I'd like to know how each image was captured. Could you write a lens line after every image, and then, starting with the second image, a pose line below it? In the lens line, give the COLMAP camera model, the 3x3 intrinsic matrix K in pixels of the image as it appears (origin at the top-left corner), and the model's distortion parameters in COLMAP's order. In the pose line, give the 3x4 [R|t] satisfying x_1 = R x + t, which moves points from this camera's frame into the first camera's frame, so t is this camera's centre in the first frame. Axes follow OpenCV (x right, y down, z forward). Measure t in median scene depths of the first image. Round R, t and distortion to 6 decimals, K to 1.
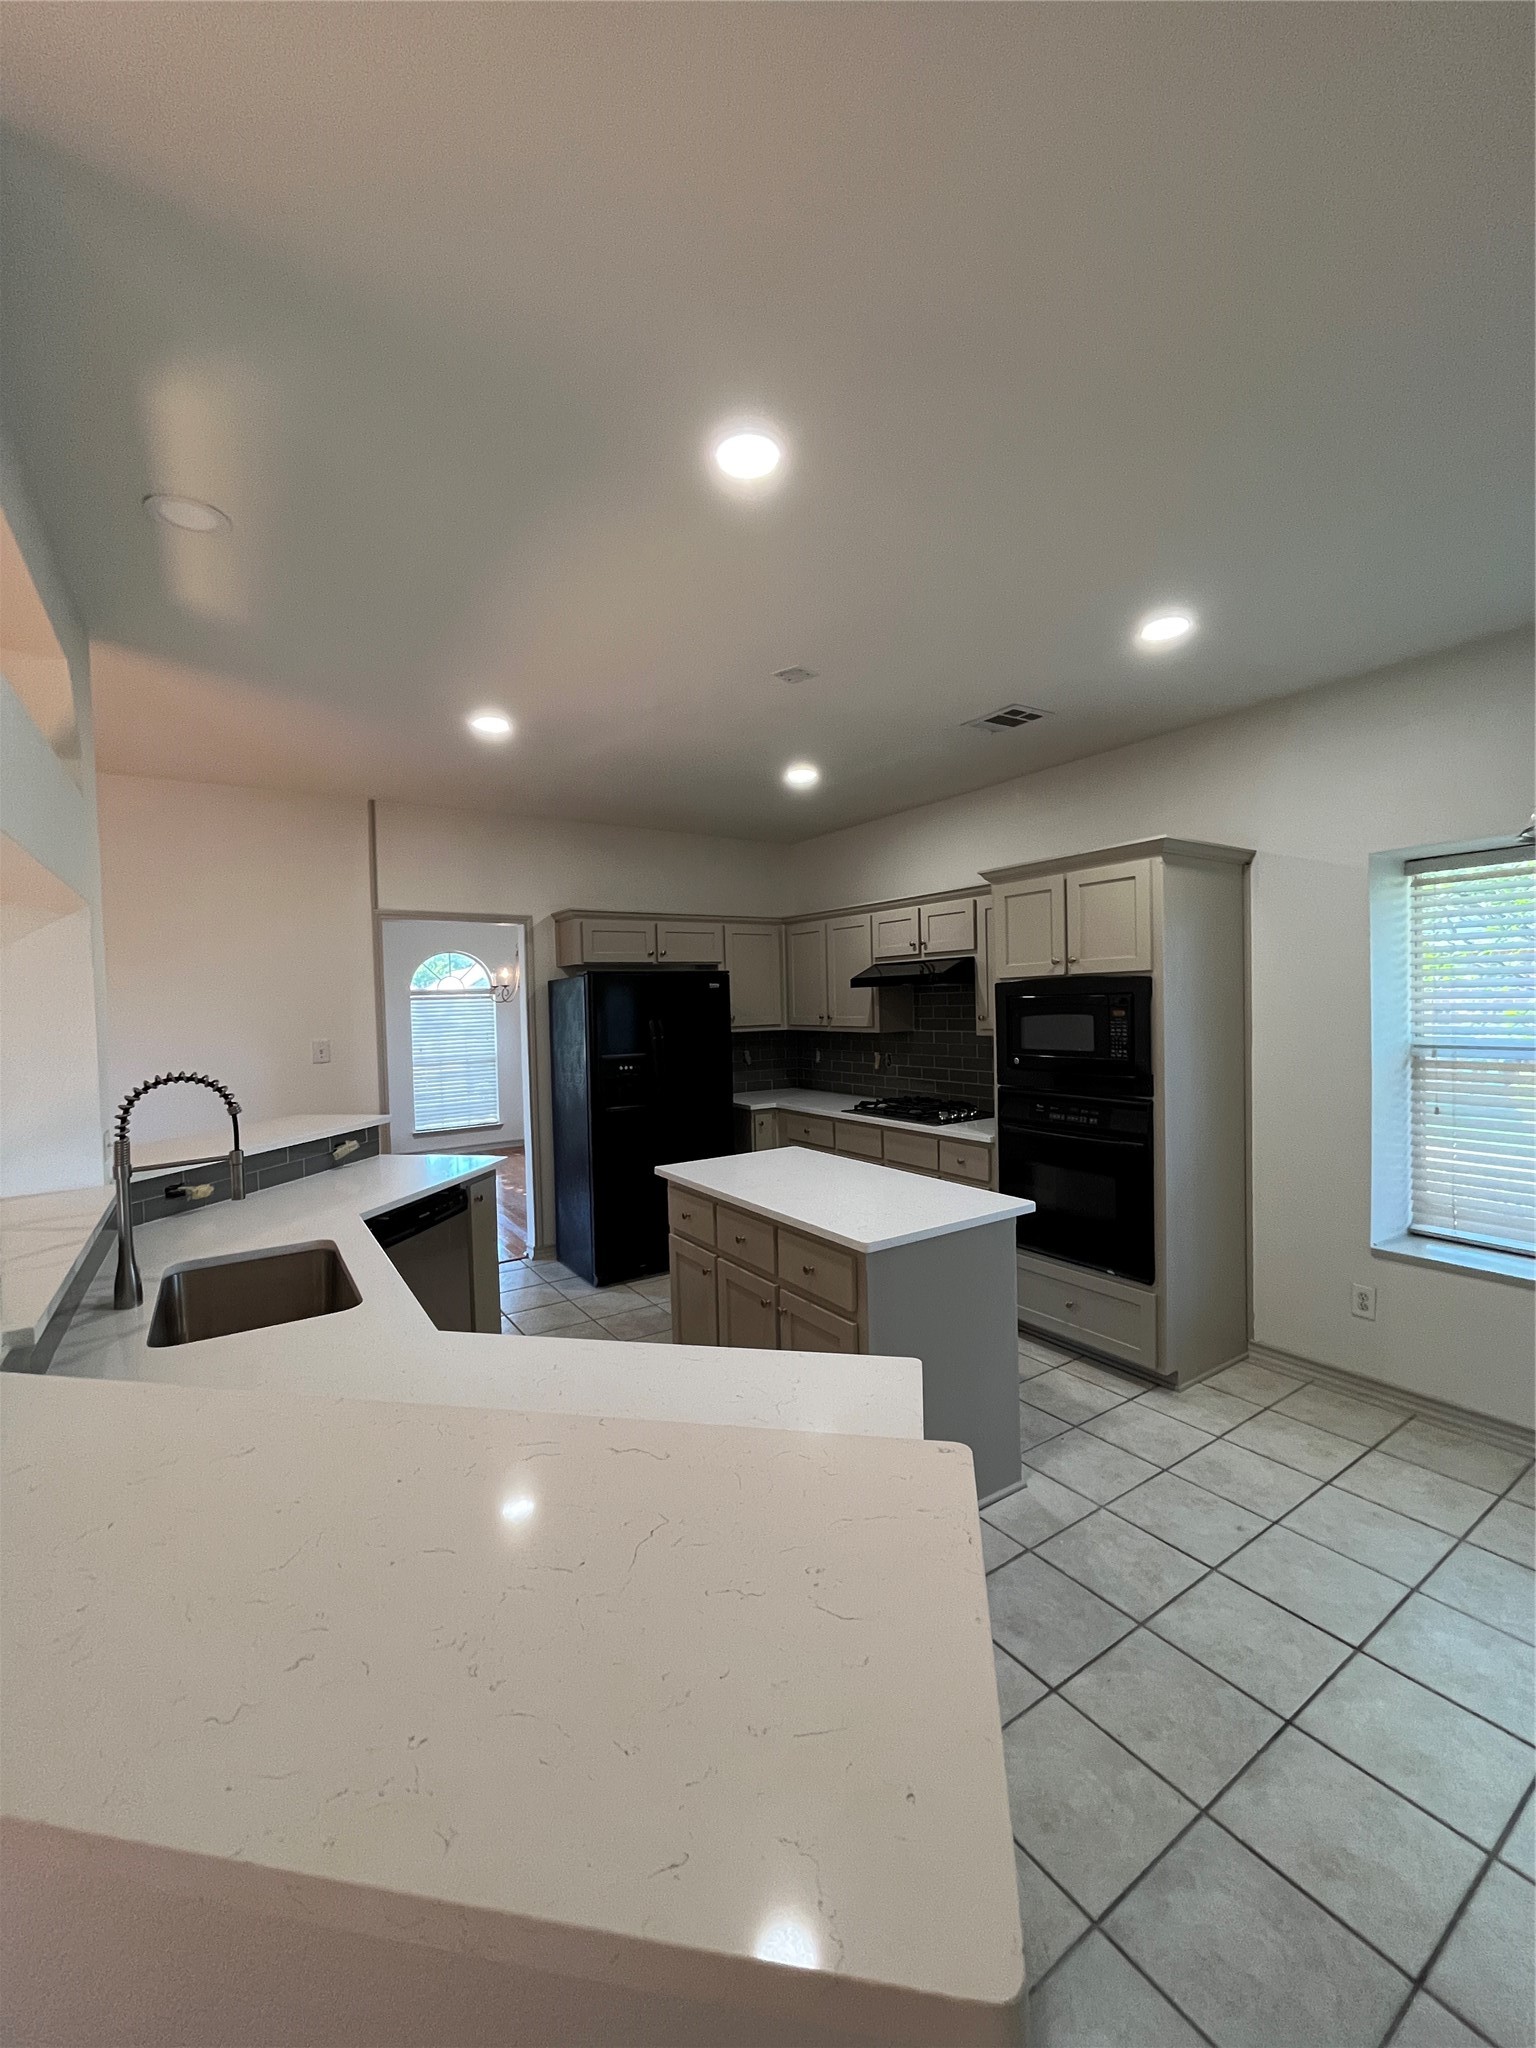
lens RADIAL K [[829.3, 0, 770.8], [0, 829.3, 1026.1], [0, 0, 1]] dist [0.005021, 0.000484]
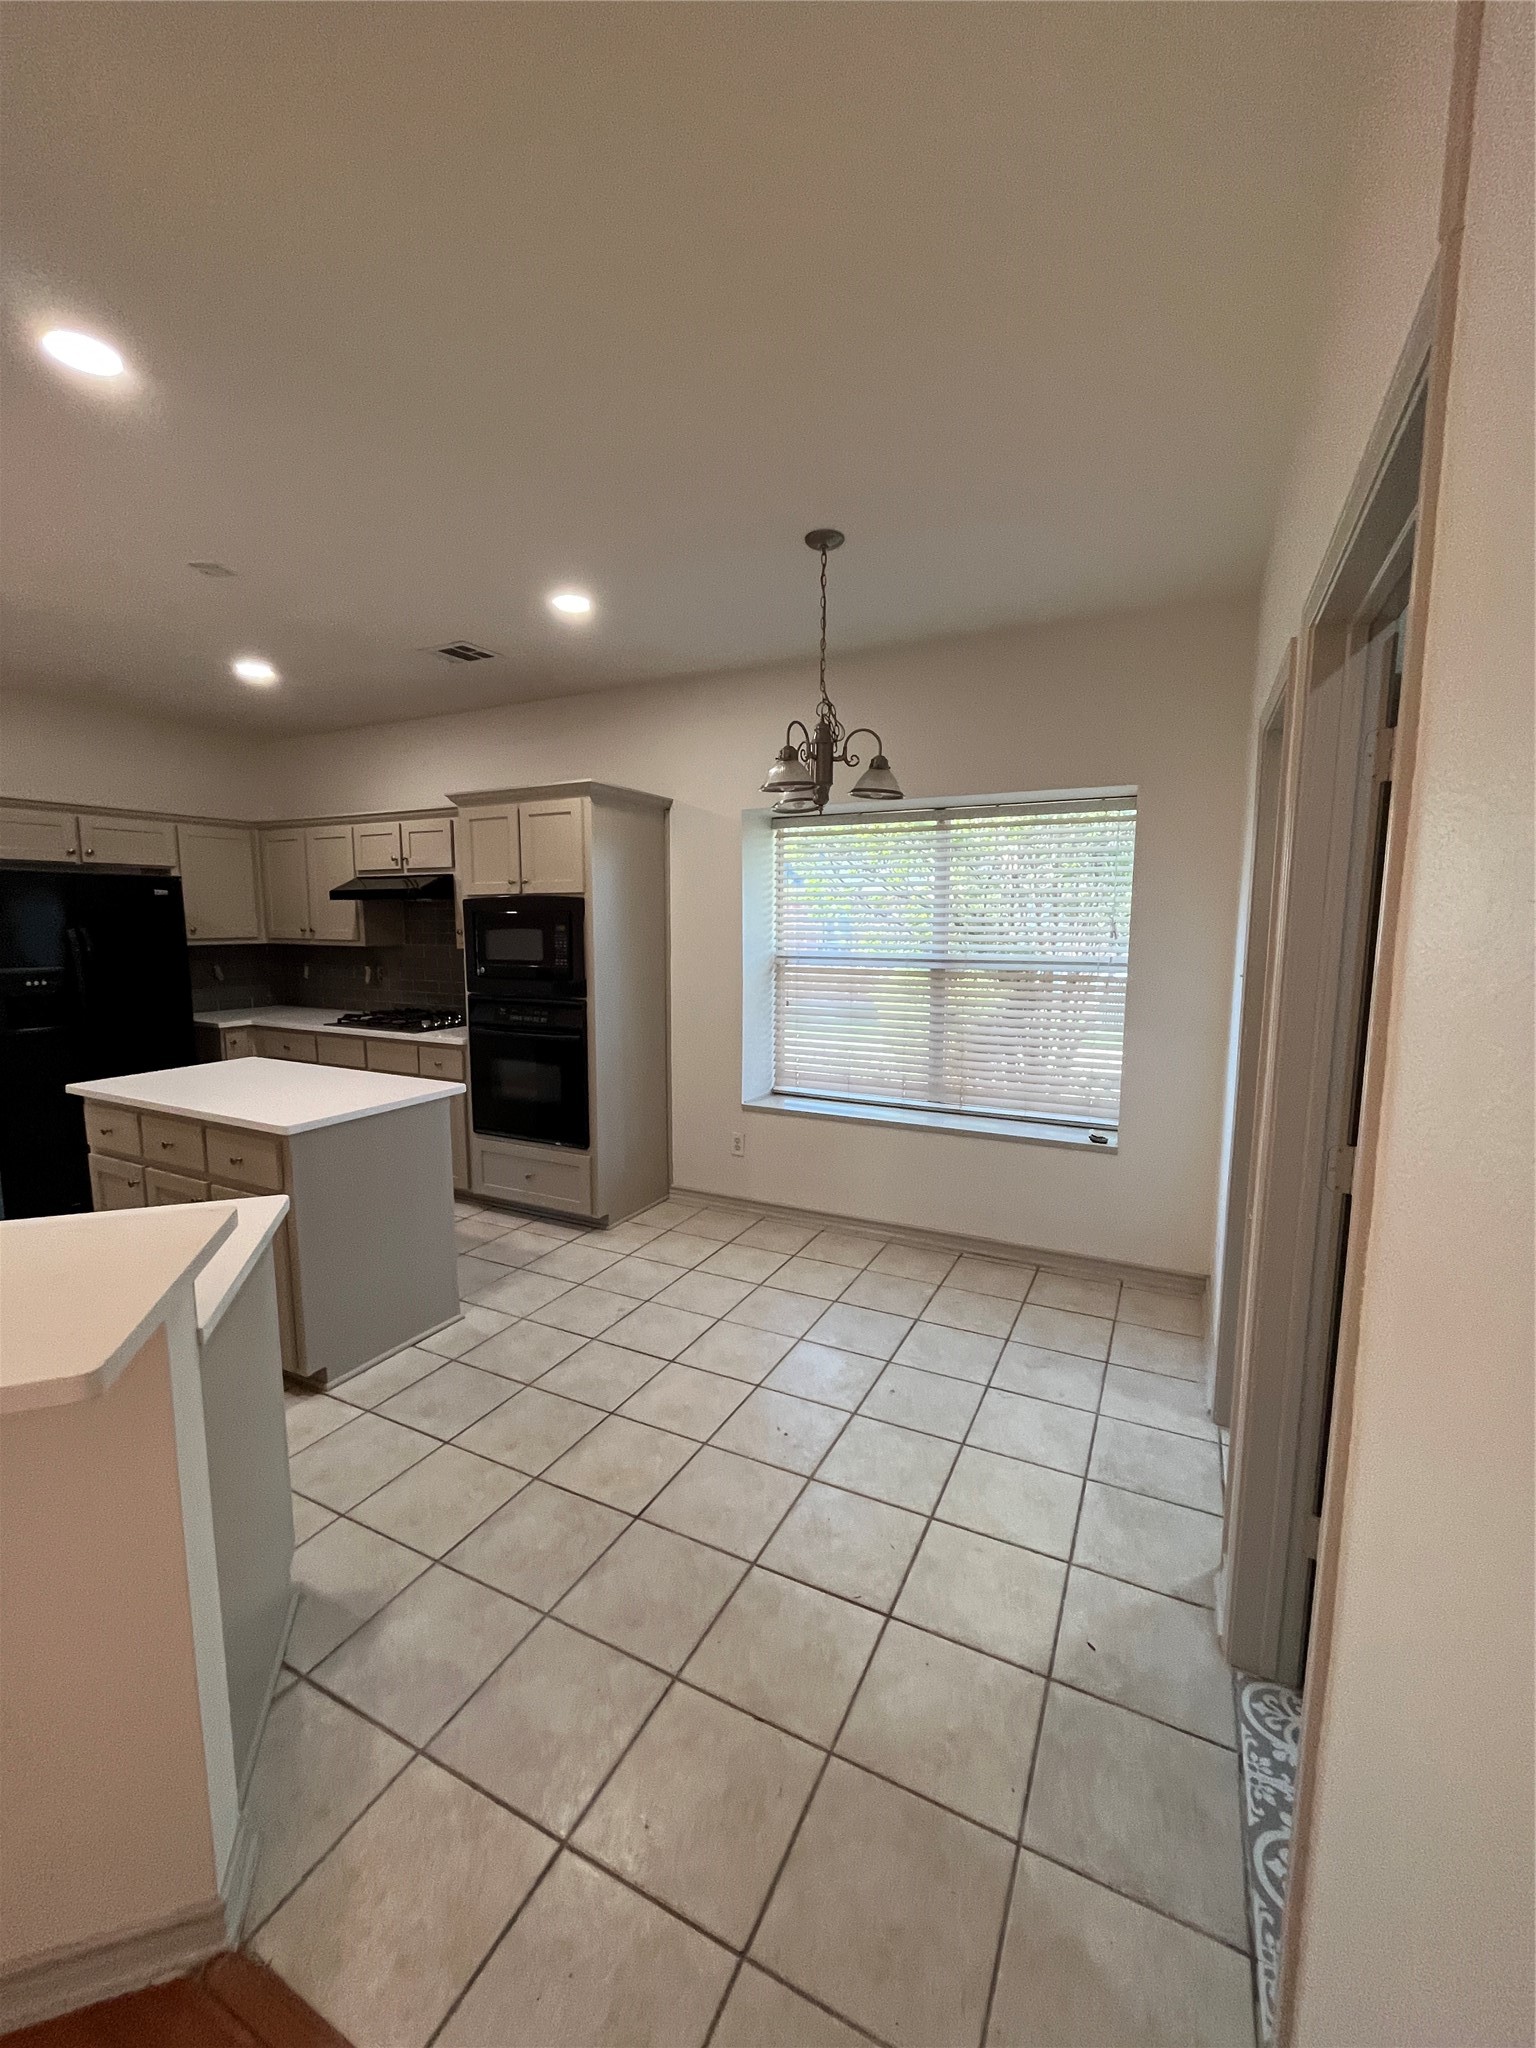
lens RADIAL K [[829.3, 0, 762.3], [0, 829.3, 1021.2], [0, 0, 1]] dist [0.005021, 0.000484]
pose [[0.874256, -0.035143, 0.484192, 0.091670], [-0.007537, 0.996274, 0.085918, 0.012615], [-0.485407, -0.078763, 0.870733, -0.180364]]
